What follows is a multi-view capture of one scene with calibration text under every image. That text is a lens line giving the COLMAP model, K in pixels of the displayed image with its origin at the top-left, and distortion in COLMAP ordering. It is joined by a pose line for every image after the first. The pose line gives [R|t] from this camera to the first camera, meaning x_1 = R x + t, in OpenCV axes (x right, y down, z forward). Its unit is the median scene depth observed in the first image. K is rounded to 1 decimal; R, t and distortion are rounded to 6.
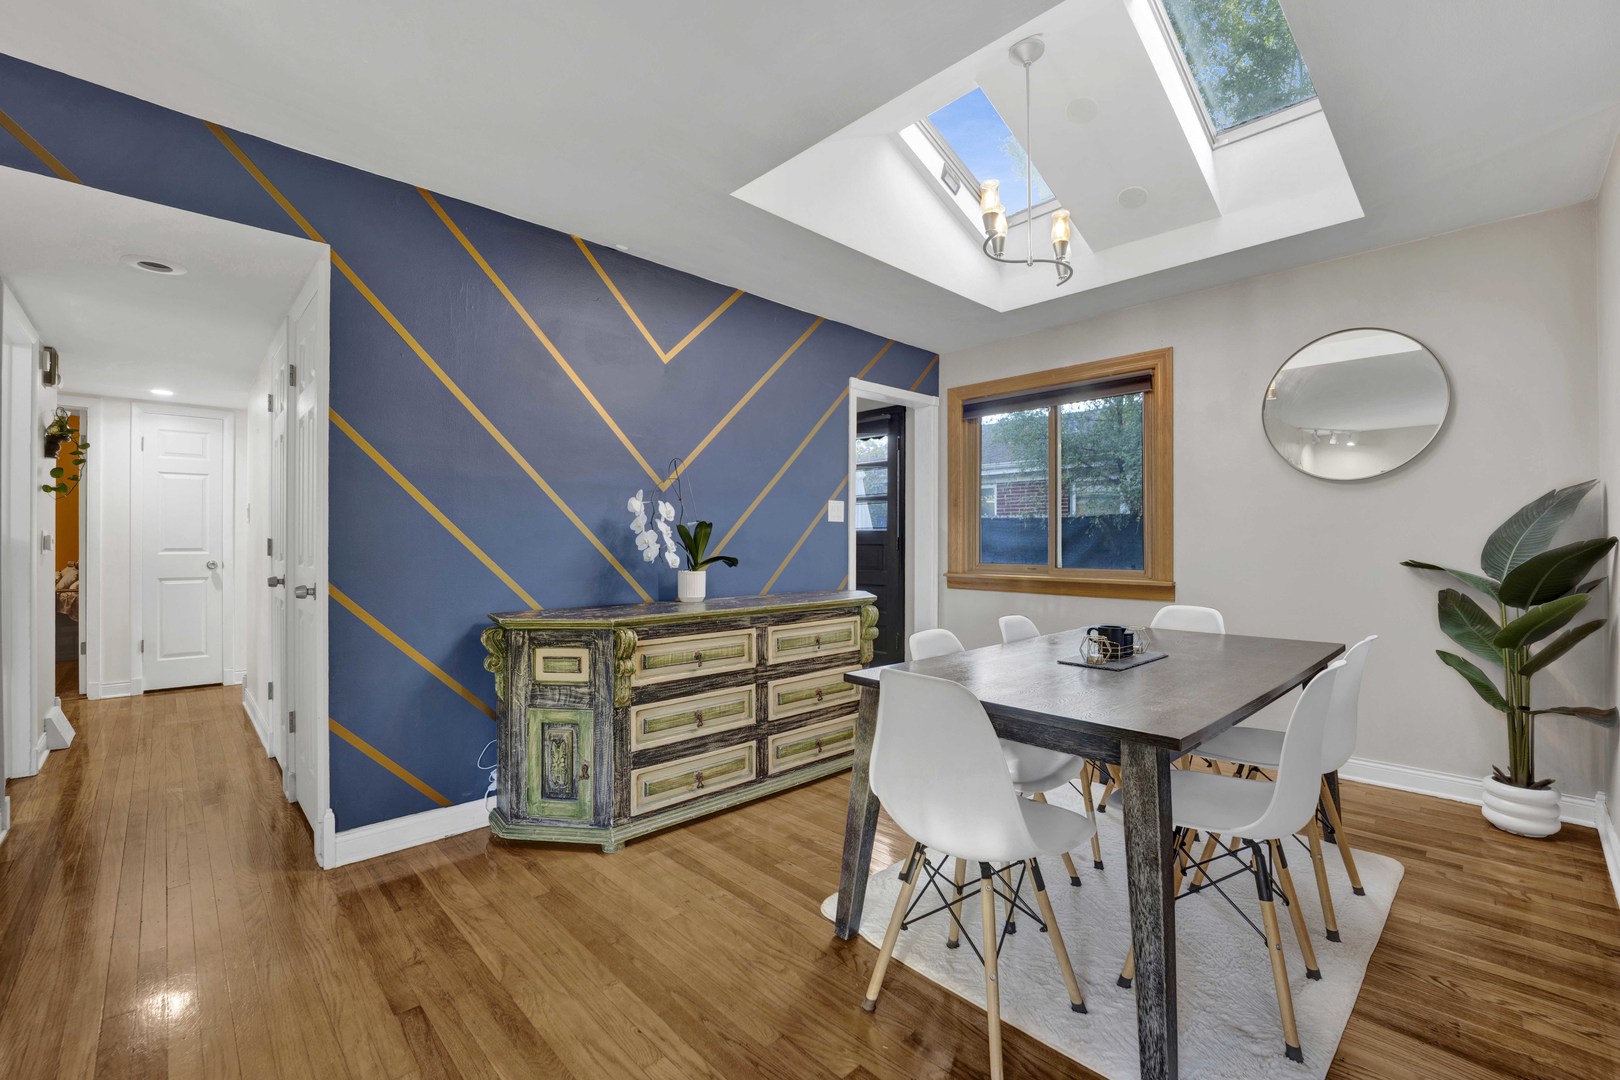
lens RADIAL K [[683.5, 0, 813.3], [0, 683.5, 534.8], [0, 0, 1]] dist [-0.021967, -0.000546]
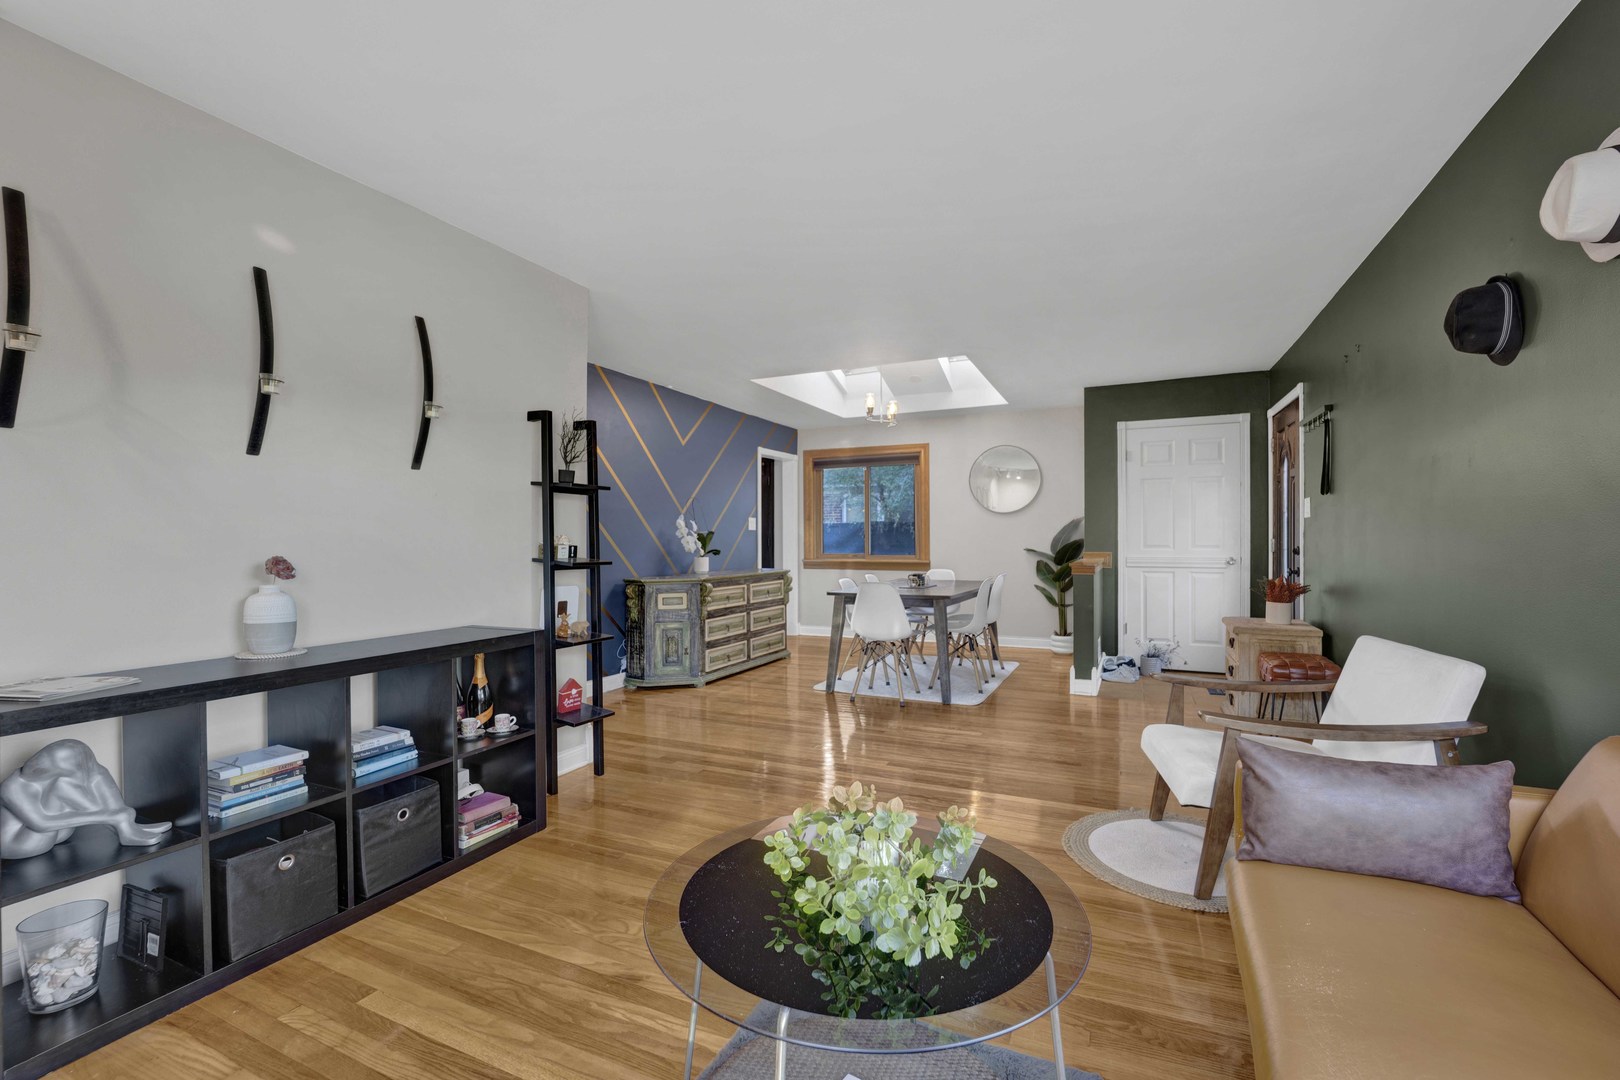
lens RADIAL K [[683.5, 0, 794.4], [0, 683.5, 533.8], [0, 0, 1]] dist [-0.021967, -0.000546]
pose [[0.943939, -0.000116, 0.330118, -0.613878], [0.001052, 0.999996, -0.002658, -0.006709], [-0.330117, 0.002857, 0.943936, -0.941913]]
